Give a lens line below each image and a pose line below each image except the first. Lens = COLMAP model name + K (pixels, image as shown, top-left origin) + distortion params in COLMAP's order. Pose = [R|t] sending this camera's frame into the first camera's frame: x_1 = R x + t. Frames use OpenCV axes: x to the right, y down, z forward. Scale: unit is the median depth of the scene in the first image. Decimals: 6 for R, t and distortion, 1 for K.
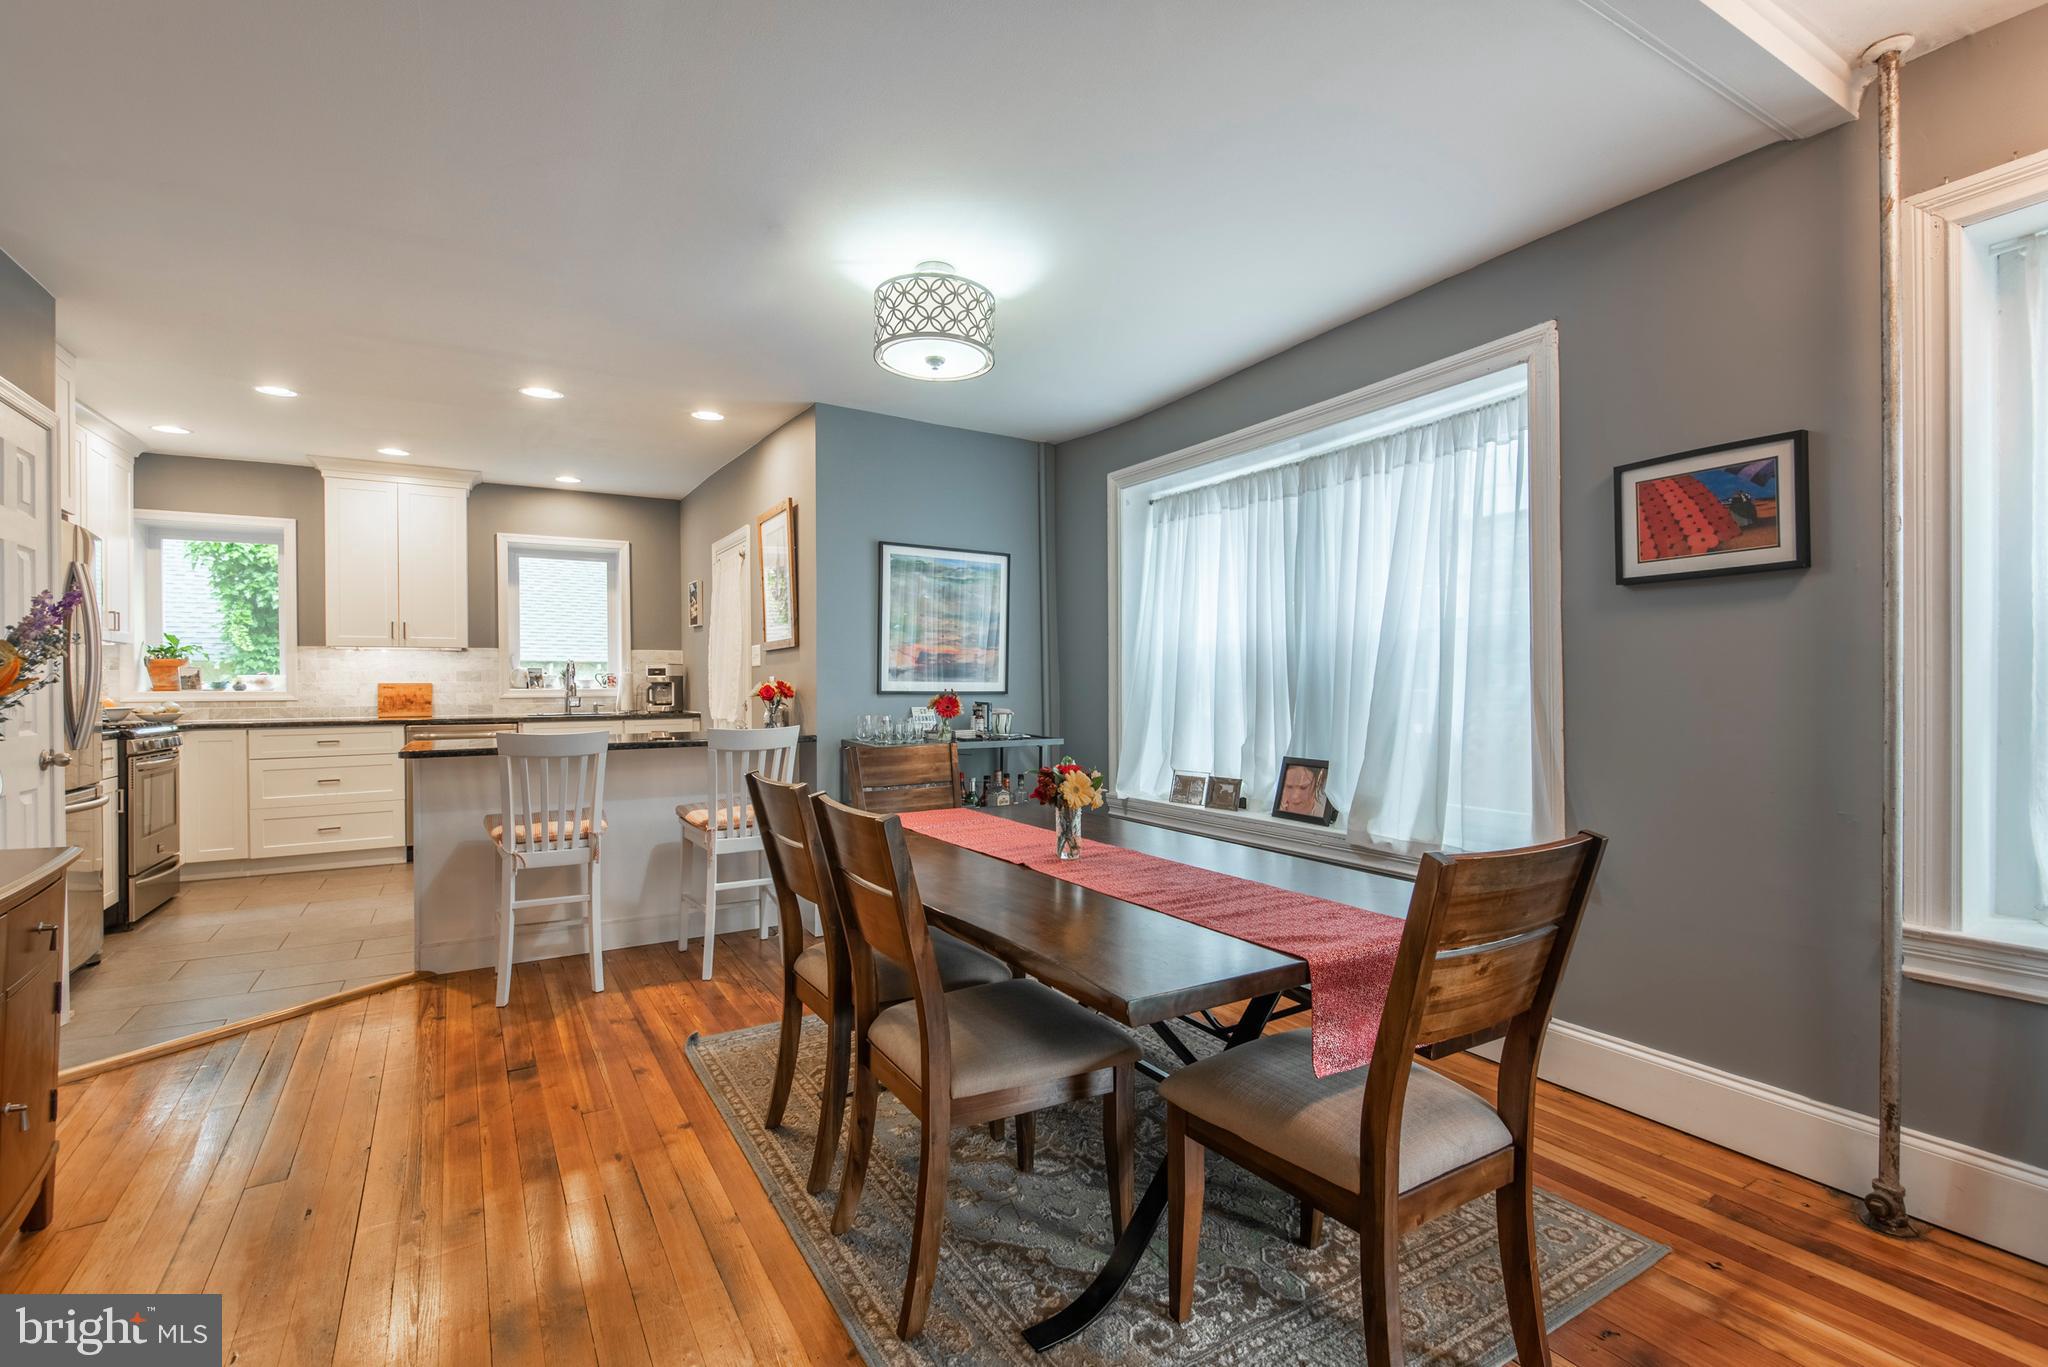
lens RADIAL K [[940.6, 0, 1014.2], [0, 940.6, 688.6], [0, 0, 1]] dist [0.038824, -0.026867]
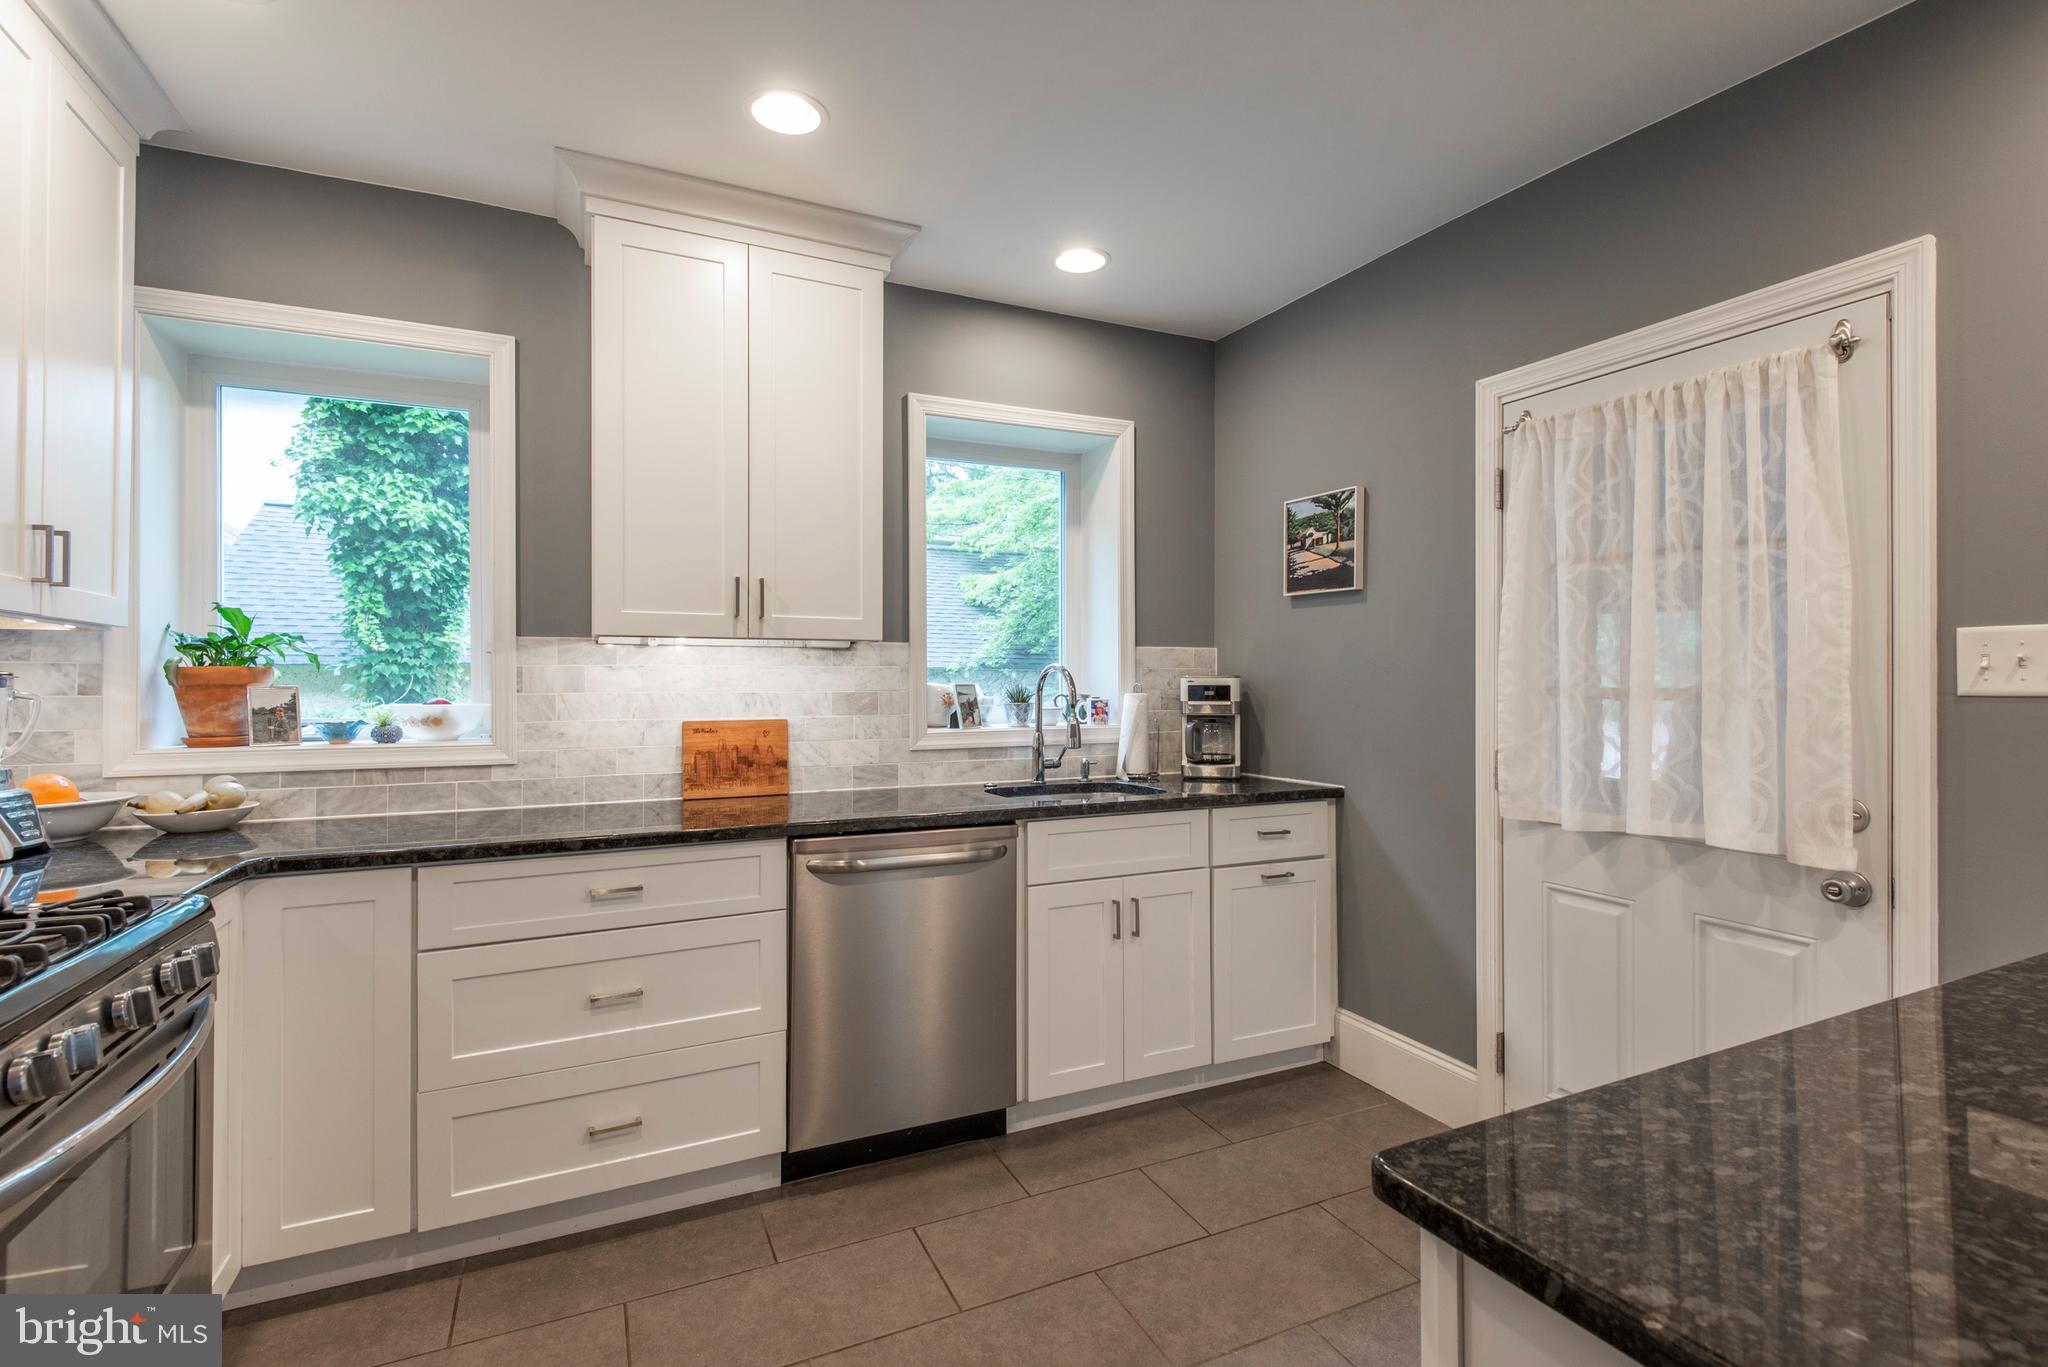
lens RADIAL K [[942.4, 0, 1017.0], [0, 942.4, 680.3], [0, 0, 1]] dist [0.039164, -0.027618]
pose [[0.996993, 0.001531, -0.077479, -0.465641], [-0.002239, 0.999956, -0.009056, -0.020513], [0.077462, 0.009203, 0.996953, 0.557680]]
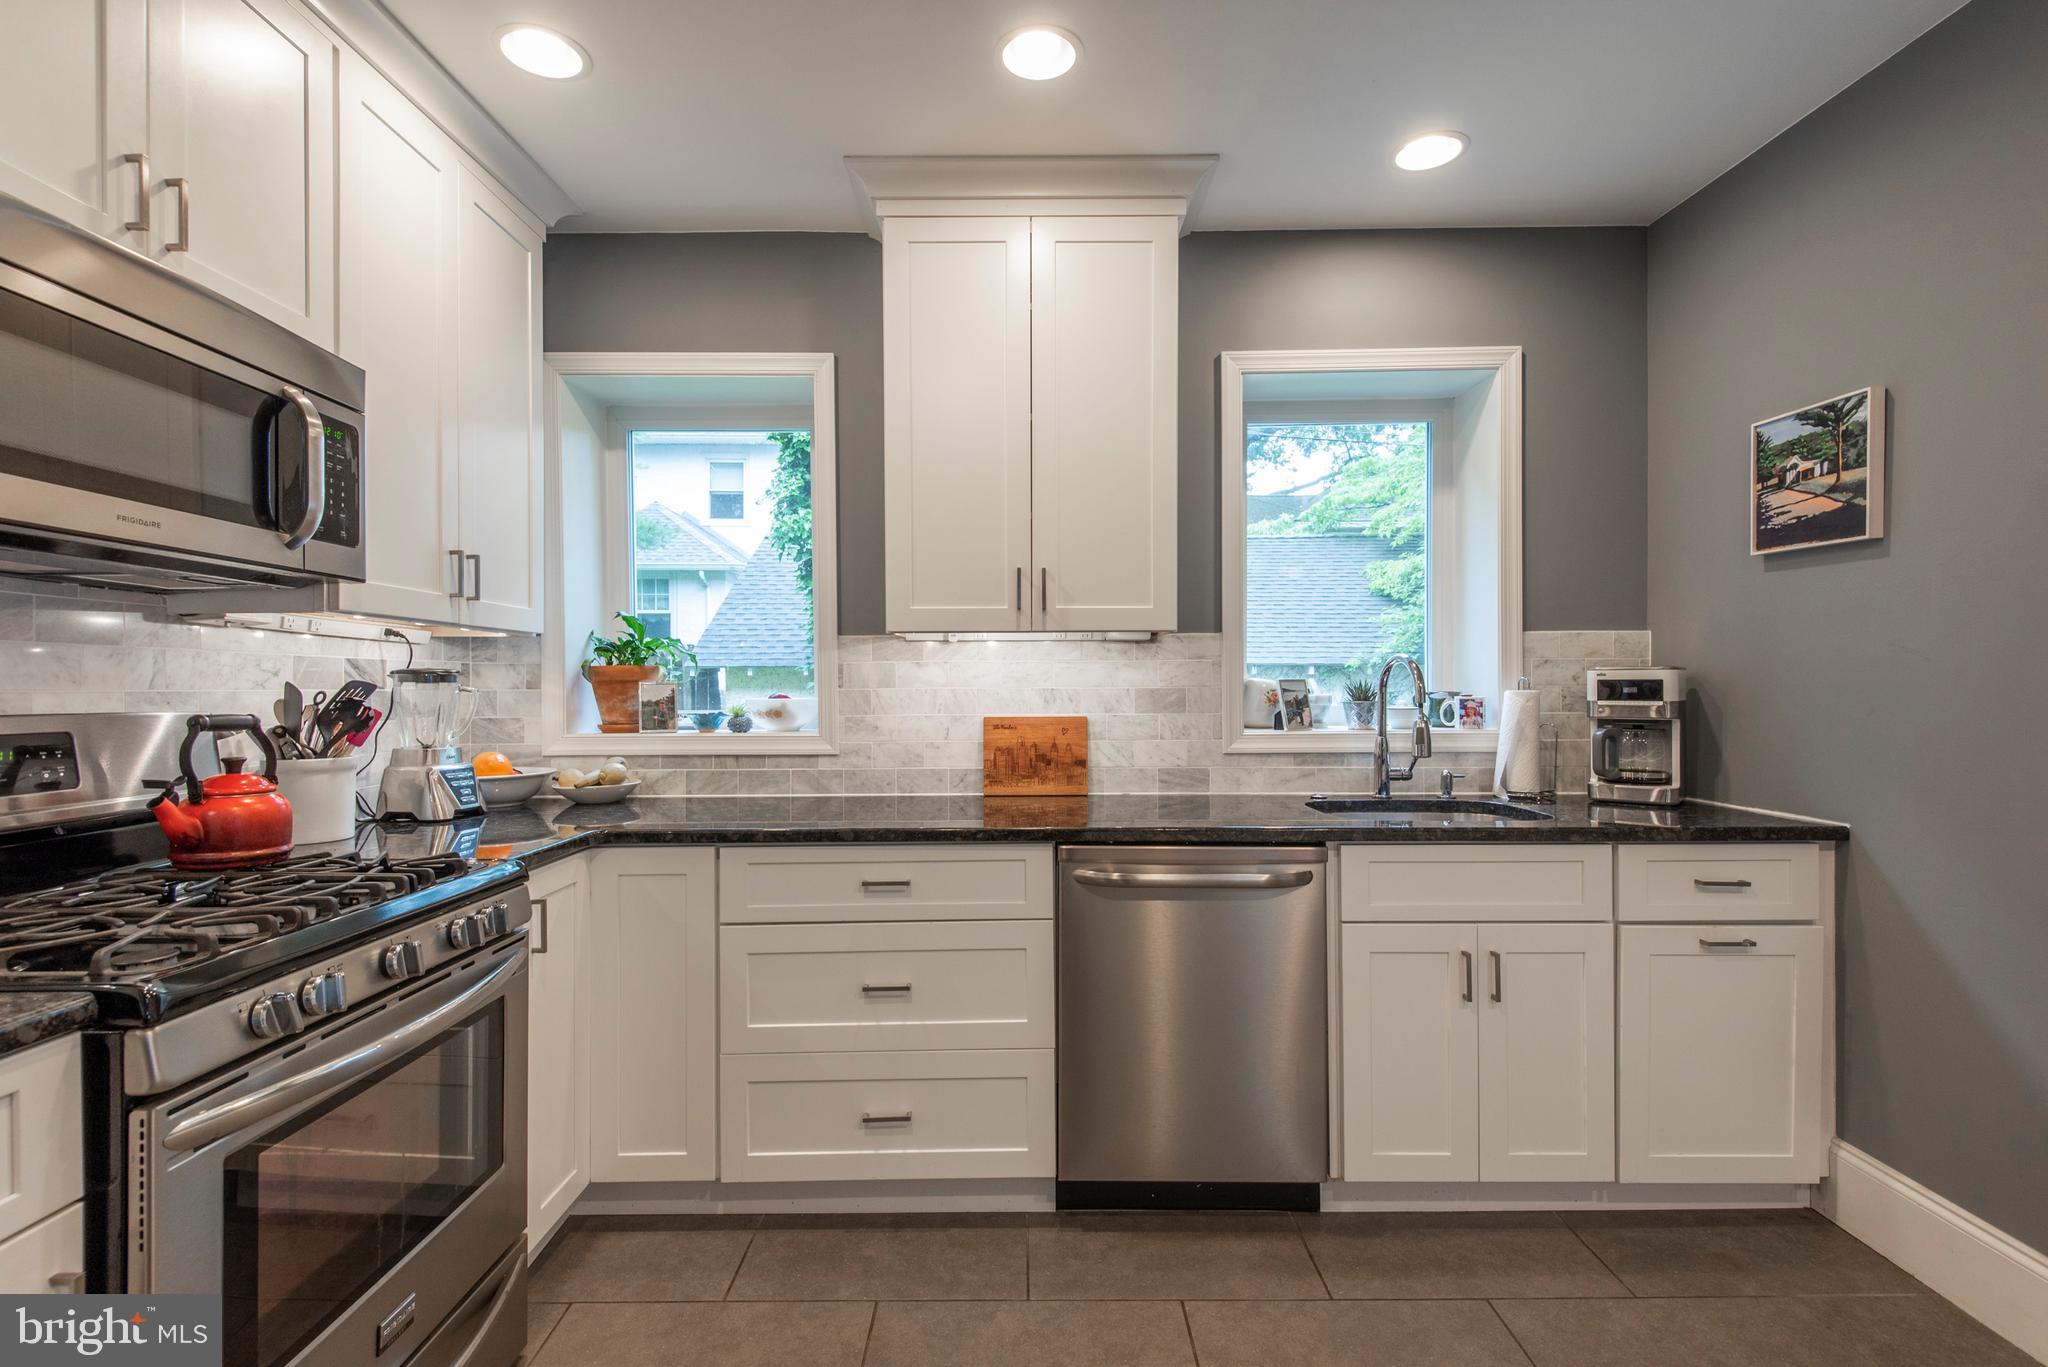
lens RADIAL K [[940.6, 0, 1014.2], [0, 940.6, 688.6], [0, 0, 1]] dist [0.038824, -0.026867]
pose [[0.869294, 0.003113, -0.494286, -0.428562], [-0.002617, 0.999995, 0.001695, -0.019090], [0.494289, -0.000180, 0.869298, 0.611068]]
